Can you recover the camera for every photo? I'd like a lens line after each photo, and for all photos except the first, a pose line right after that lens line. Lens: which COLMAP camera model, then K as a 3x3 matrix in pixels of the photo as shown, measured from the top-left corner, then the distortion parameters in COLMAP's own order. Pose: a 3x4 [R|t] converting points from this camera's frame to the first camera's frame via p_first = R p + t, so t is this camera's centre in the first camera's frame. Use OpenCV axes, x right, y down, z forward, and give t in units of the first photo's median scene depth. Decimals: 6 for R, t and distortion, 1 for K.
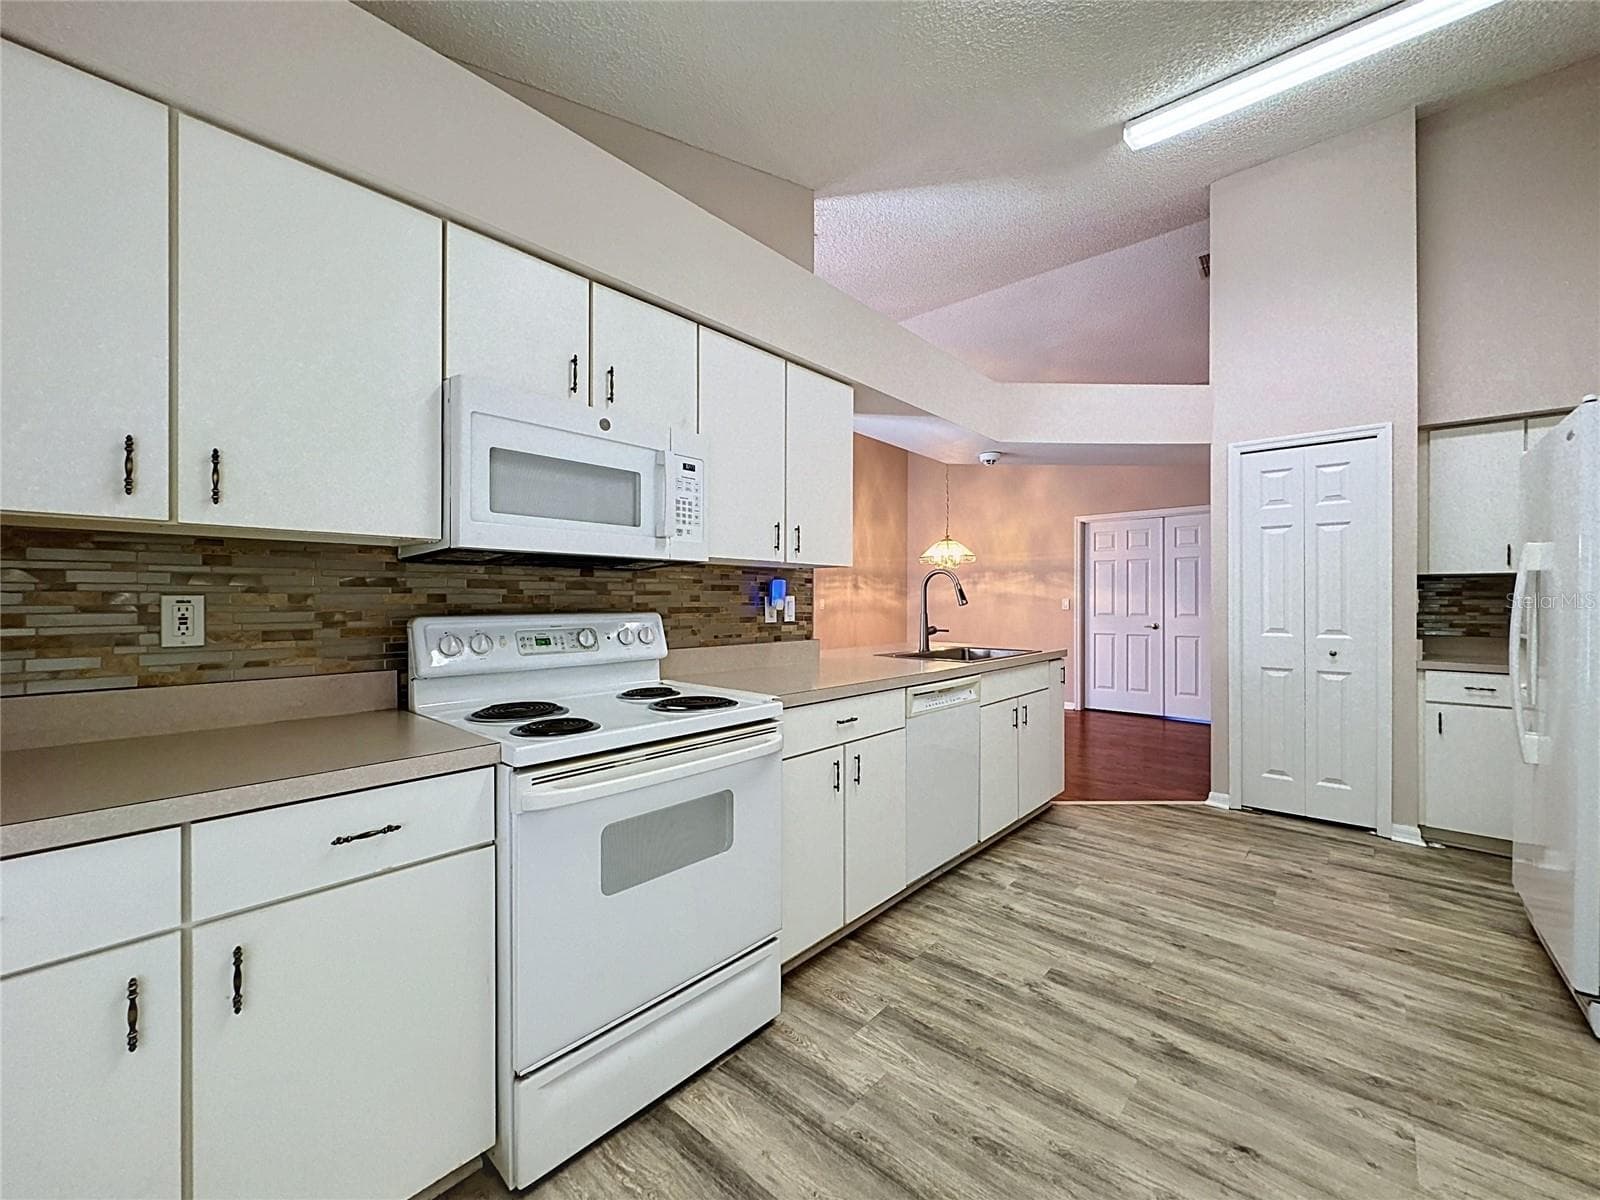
lens RADIAL K [[642.3, 0, 798.7], [0, 642.3, 600.5], [0, 0, 1]] dist [-0.001937, 0.000141]
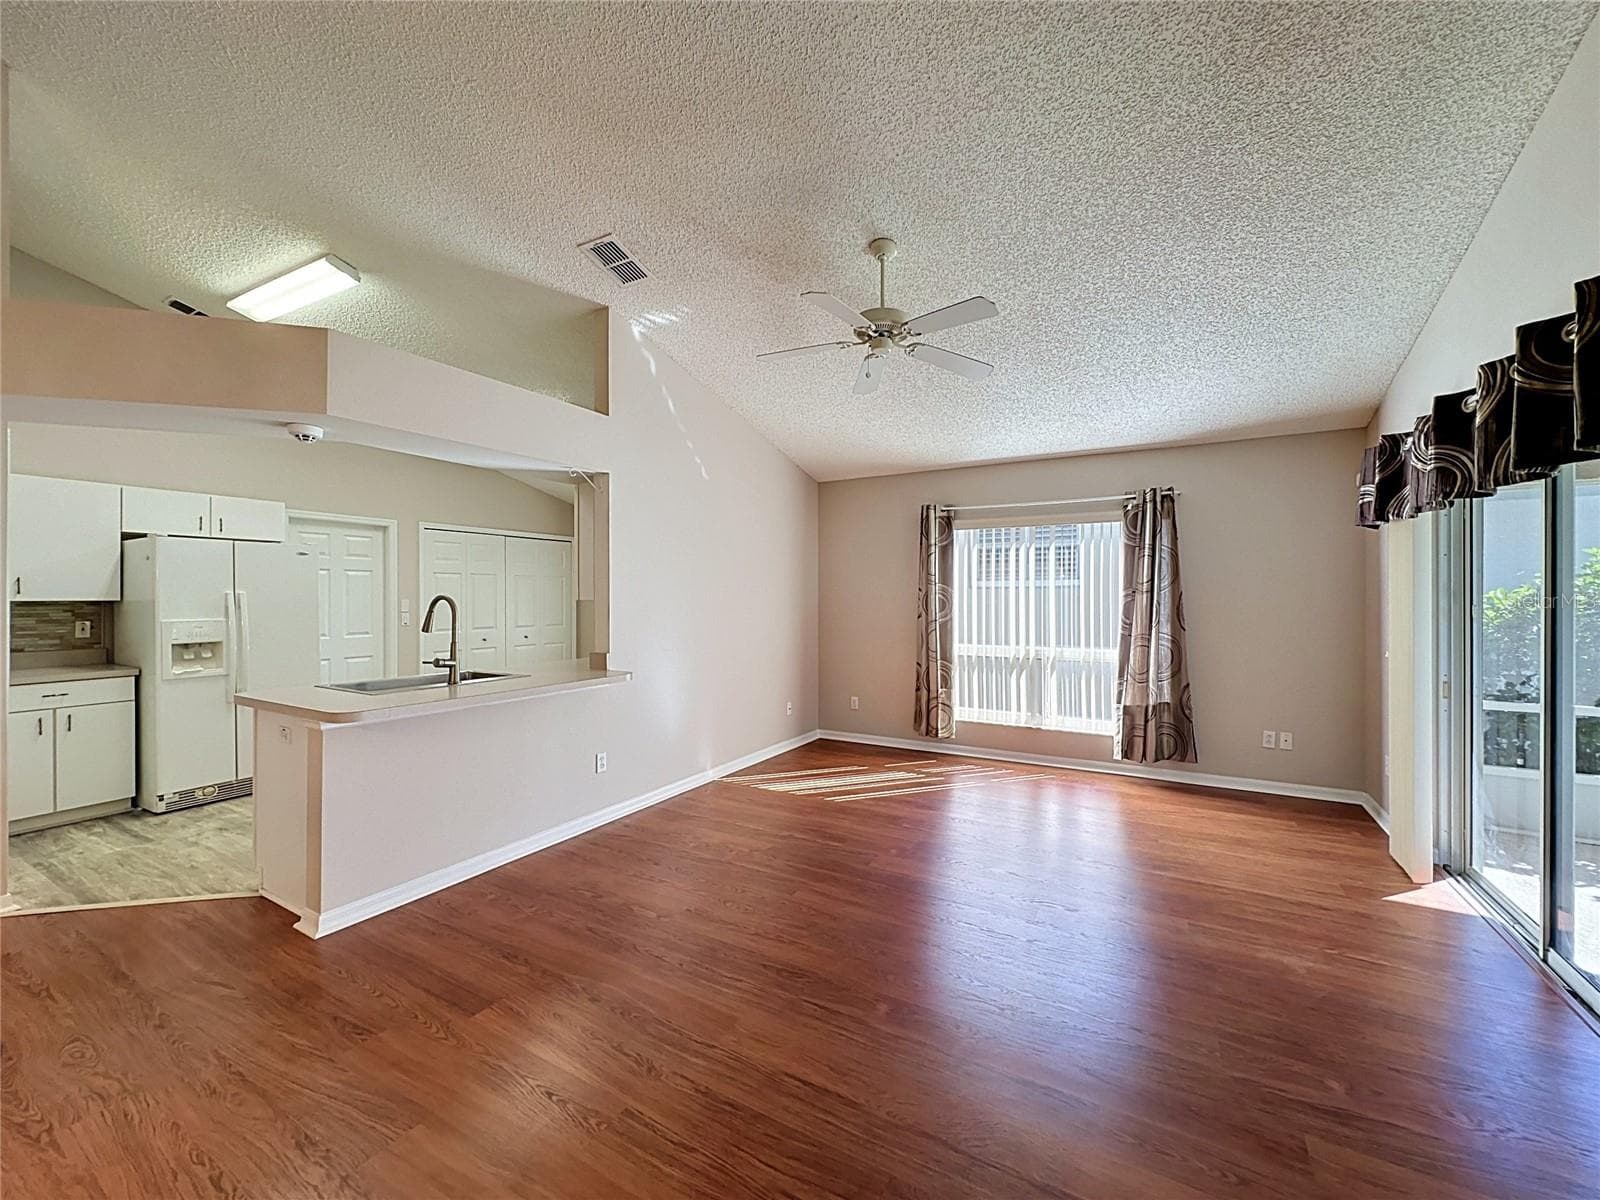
lens RADIAL K [[642.3, 0, 798.7], [0, 642.3, 600.5], [0, 0, 1]] dist [-0.001937, 0.000141]
pose [[-0.978919, -0.000624, -0.204249, -0.145443], [-0.001388, 0.999993, 0.003598, -0.064627], [0.204245, 0.003806, -0.978912, 2.951394]]
